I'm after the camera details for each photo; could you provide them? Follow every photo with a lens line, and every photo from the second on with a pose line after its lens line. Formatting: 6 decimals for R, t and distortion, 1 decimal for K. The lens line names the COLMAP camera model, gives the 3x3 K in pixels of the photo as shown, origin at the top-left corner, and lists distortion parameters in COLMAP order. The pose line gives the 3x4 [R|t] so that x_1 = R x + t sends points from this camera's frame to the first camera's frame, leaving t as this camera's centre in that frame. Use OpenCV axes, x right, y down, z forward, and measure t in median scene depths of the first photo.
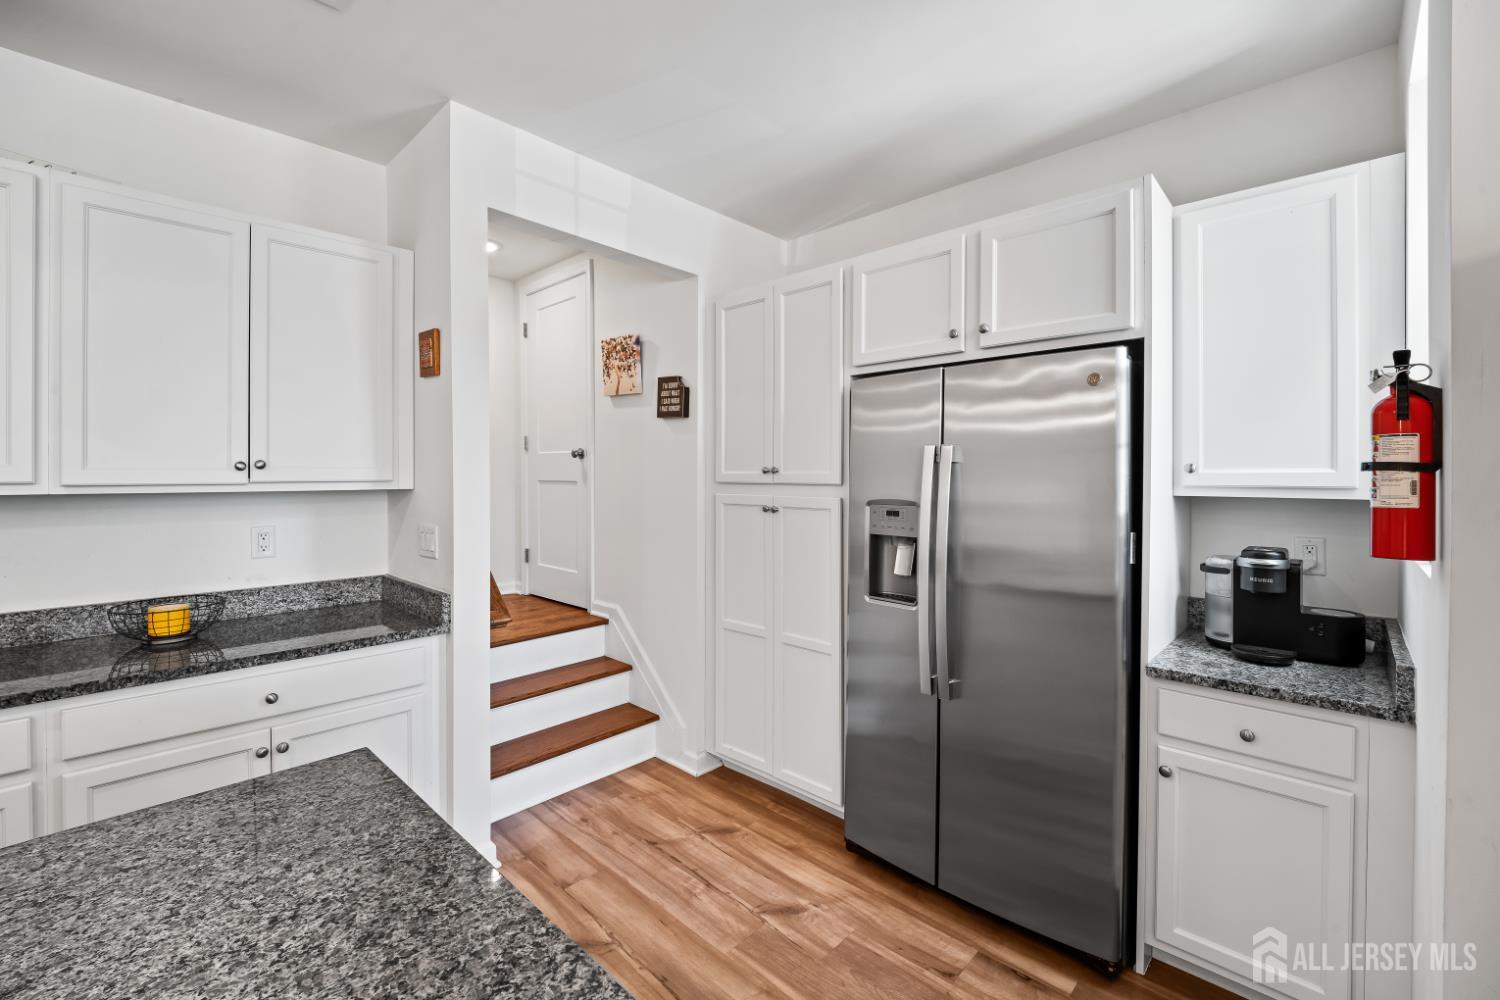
lens RADIAL K [[630.1, 0, 775.5], [0, 630.1, 477.0], [0, 0, 1]] dist [-0.001768, -0.000103]
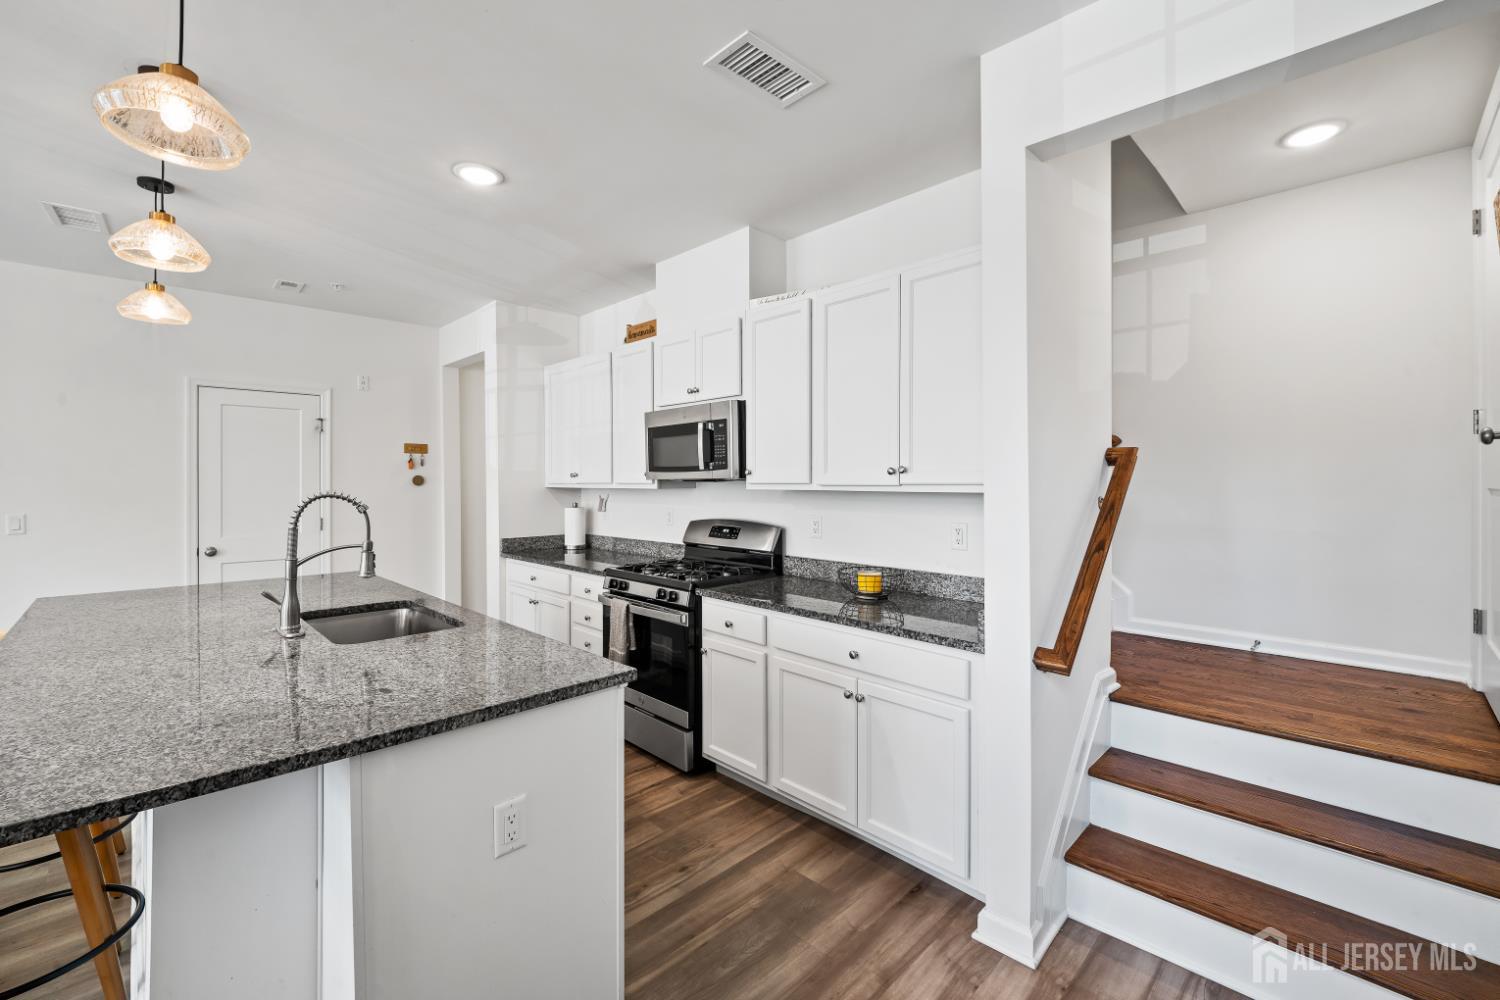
lens RADIAL K [[649.2, 0, 753.5], [0, 649.2, 487.0], [0, 0, 1]] dist [-0.002815, -0.000383]
pose [[-0.076667, 0.012660, -0.996976, 0.466005], [0.000048, 0.999919, 0.012693, -0.002475], [0.997057, 0.000925, -0.076661, 0.812624]]
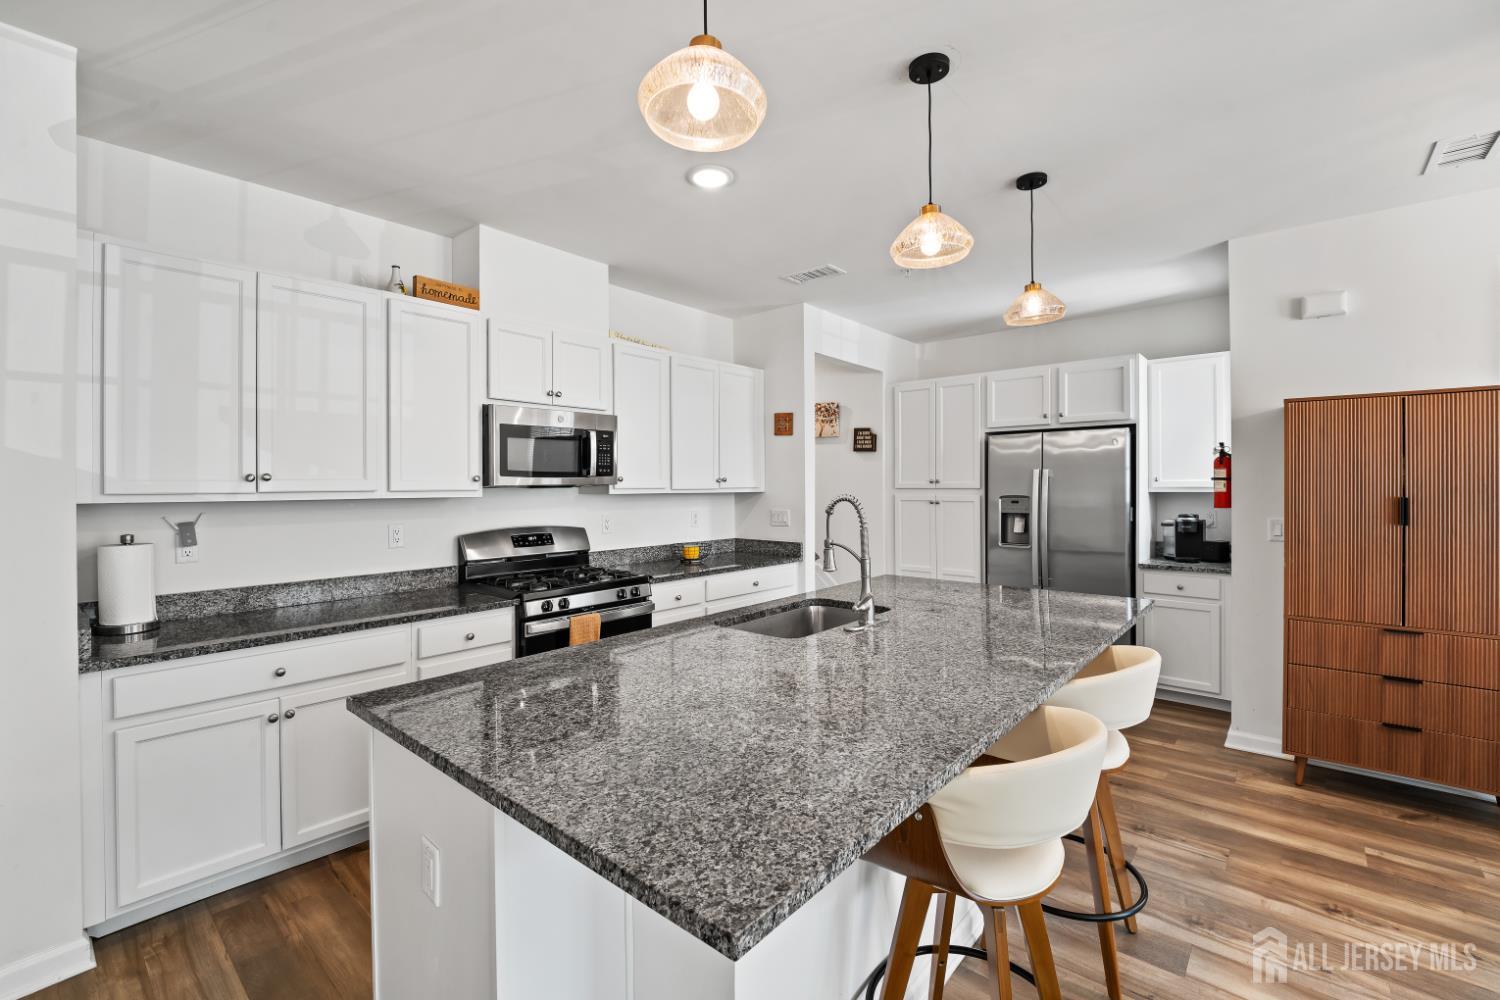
lens RADIAL K [[649.2, 0, 753.5], [0, 649.2, 487.0], [0, 0, 1]] dist [-0.002815, -0.000383]
pose [[0.999581, -0.005414, 0.028444, -0.782569], [0.005487, 0.999982, -0.002500, 0.010416], [-0.028430, 0.002655, 0.999592, -1.180546]]
